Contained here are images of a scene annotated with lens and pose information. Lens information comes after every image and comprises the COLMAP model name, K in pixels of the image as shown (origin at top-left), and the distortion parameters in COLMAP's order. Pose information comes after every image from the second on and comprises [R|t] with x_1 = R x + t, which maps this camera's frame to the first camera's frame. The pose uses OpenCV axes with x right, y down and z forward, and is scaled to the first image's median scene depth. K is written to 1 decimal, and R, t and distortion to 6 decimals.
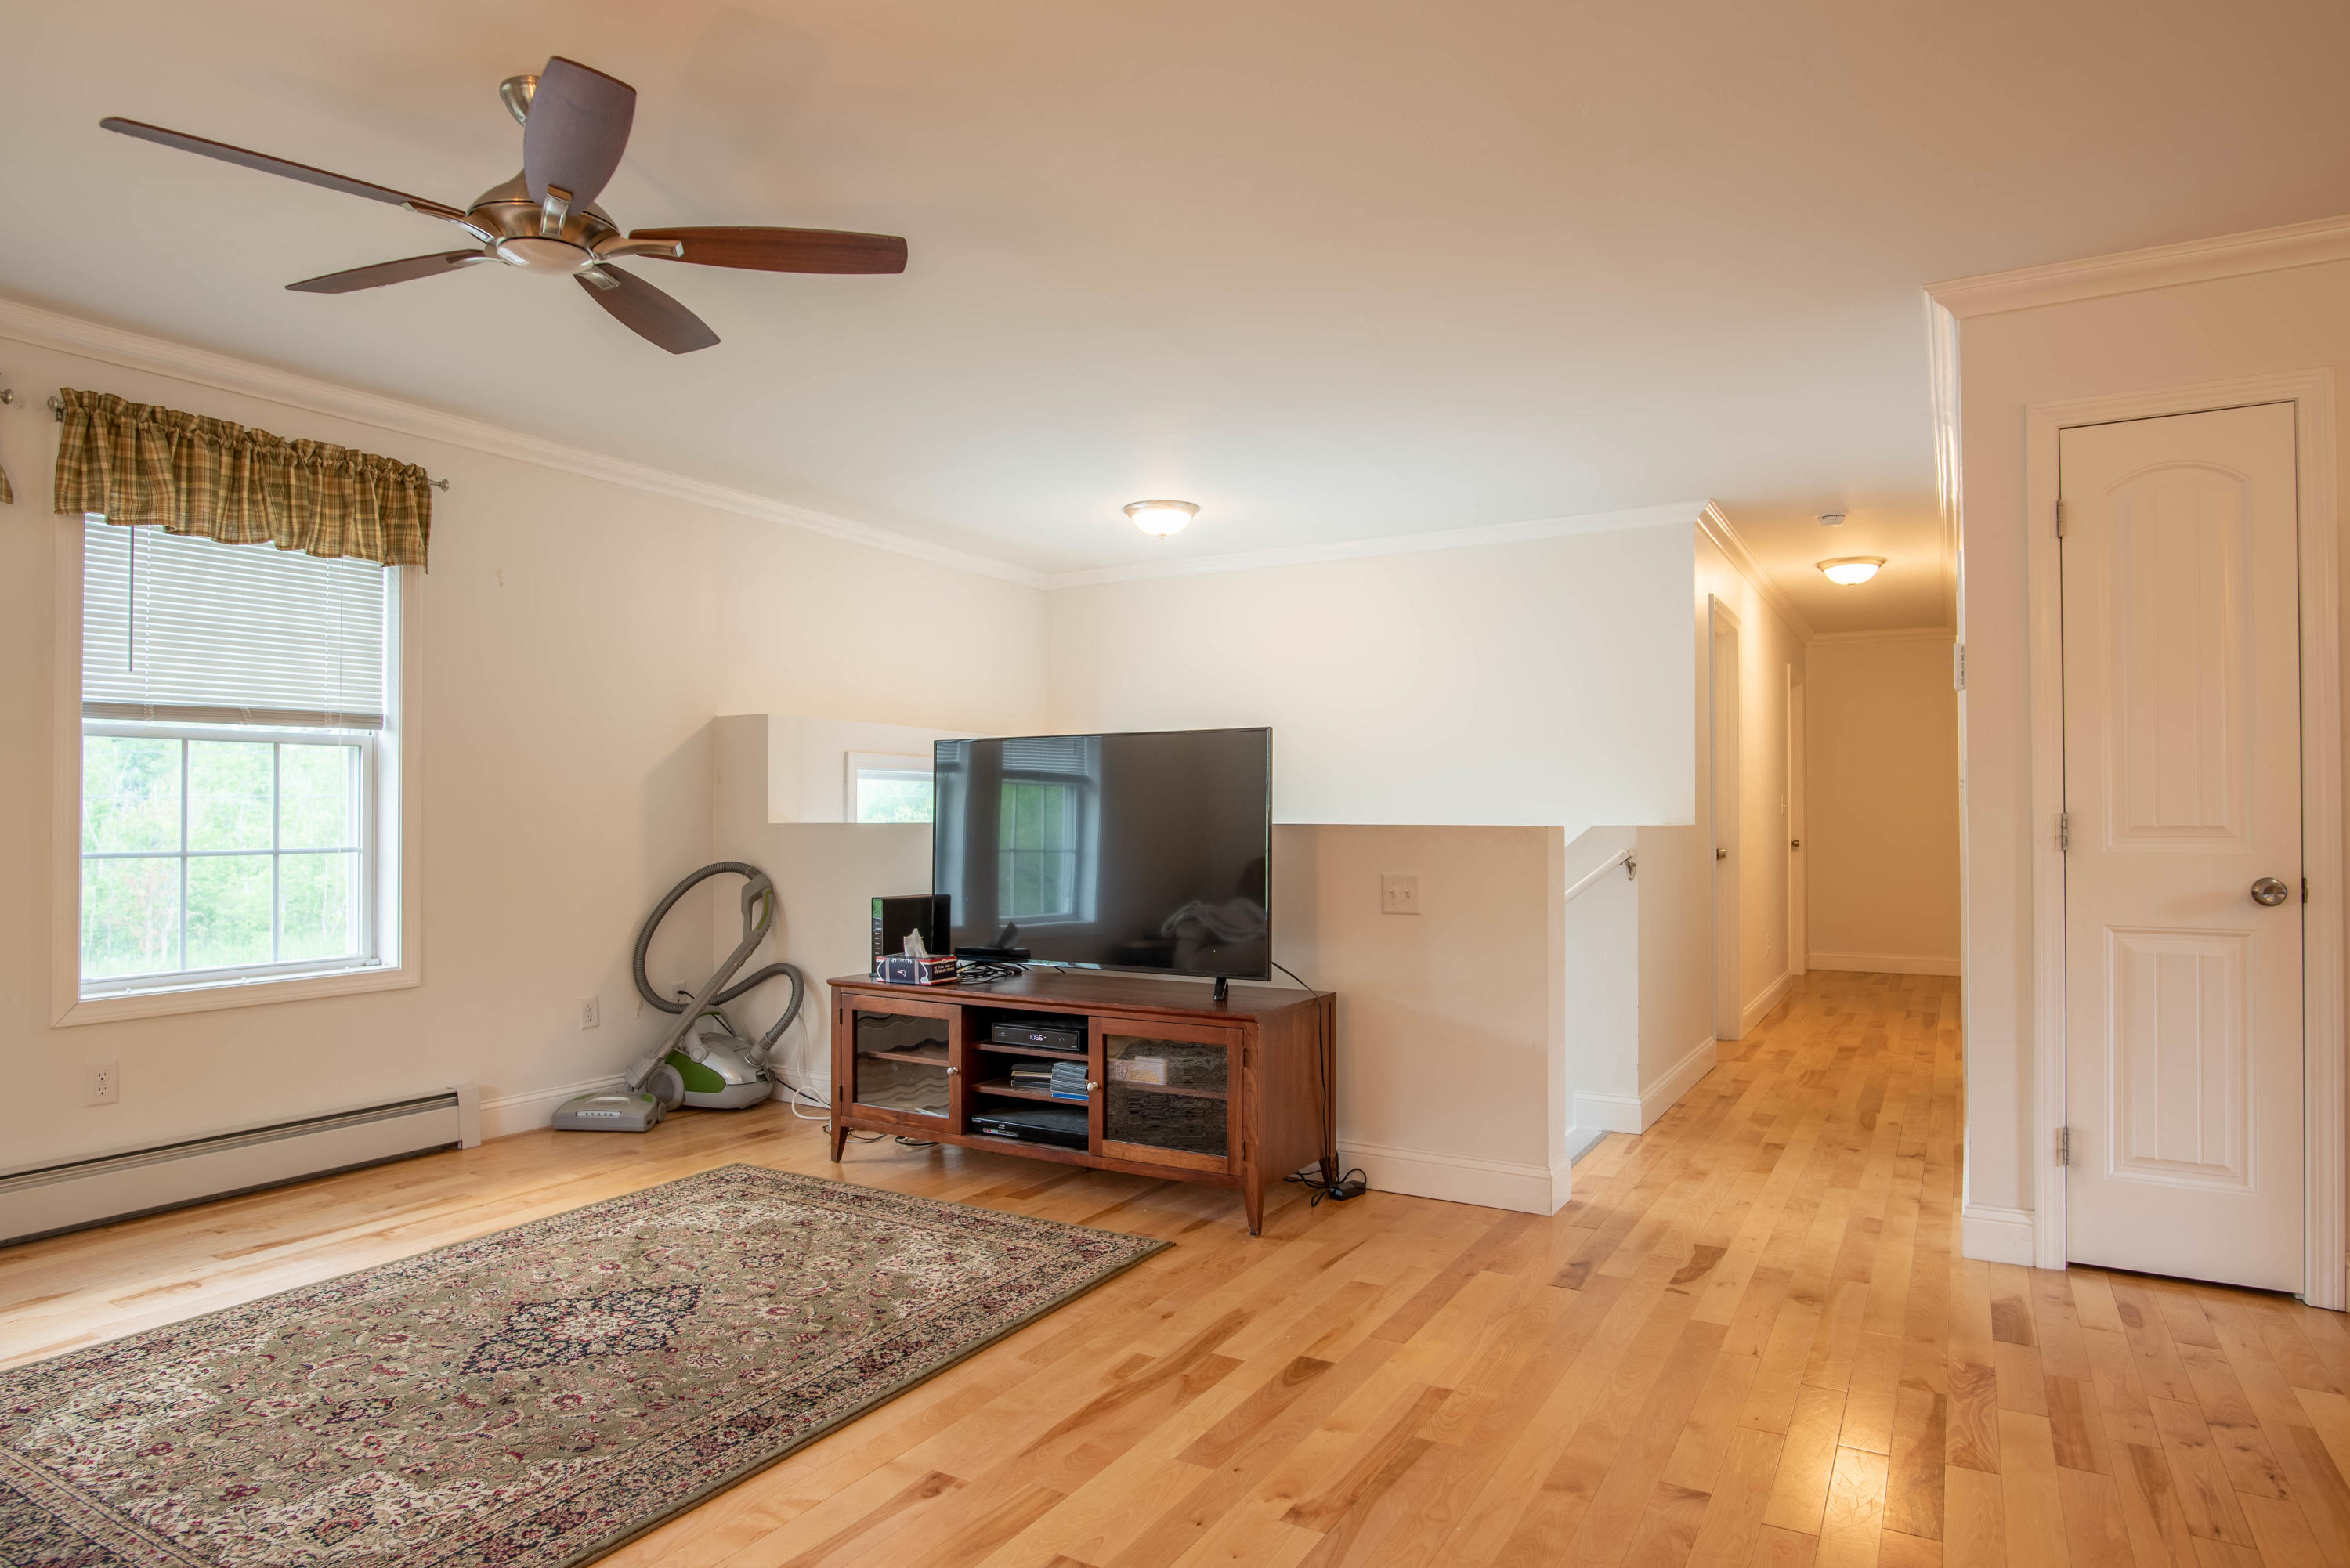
lens RADIAL K [[1405.8, 0, 1148.5], [0, 1405.8, 805.7], [0, 0, 1]] dist [-0.005851, -0.001439]
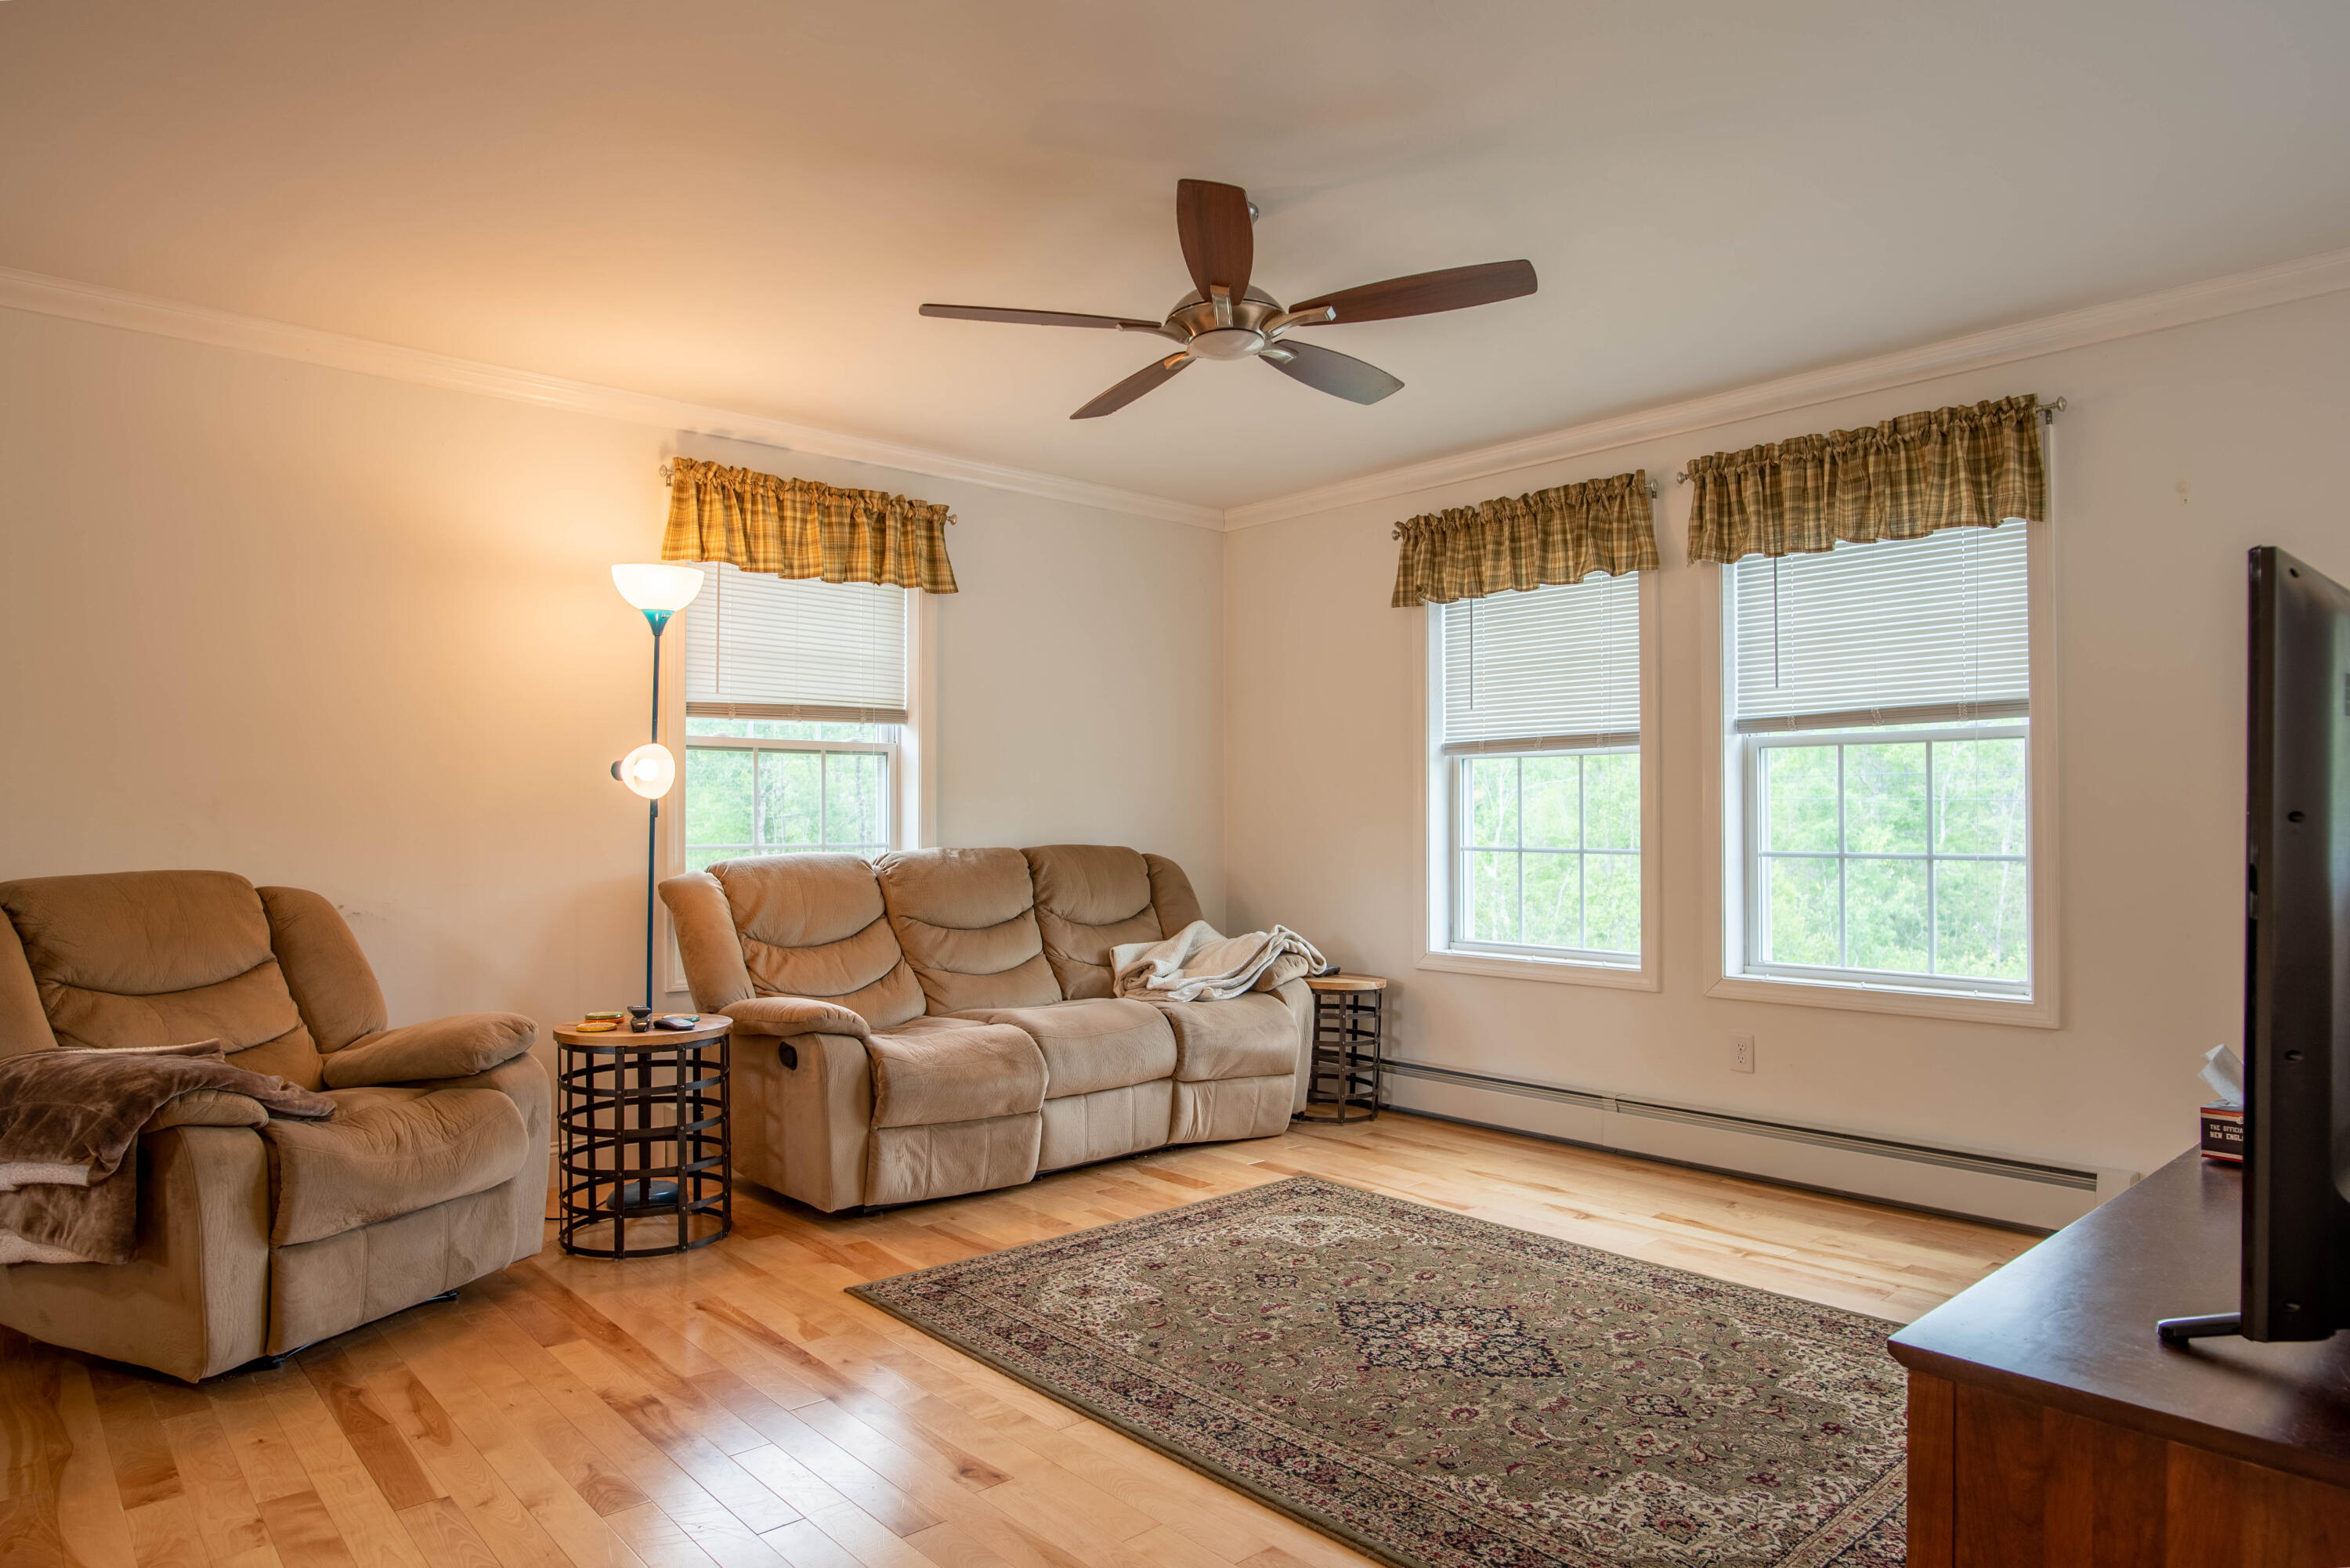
lens RADIAL K [[1405.8, 0, 1148.5], [0, 1405.8, 805.7], [0, 0, 1]] dist [-0.005851, -0.001439]
pose [[-0.308769, -0.005326, -0.951122, 0.562362], [0.010304, 0.999907, -0.008944, 0.001938], [0.951081, -0.012562, -0.308685, 1.021887]]
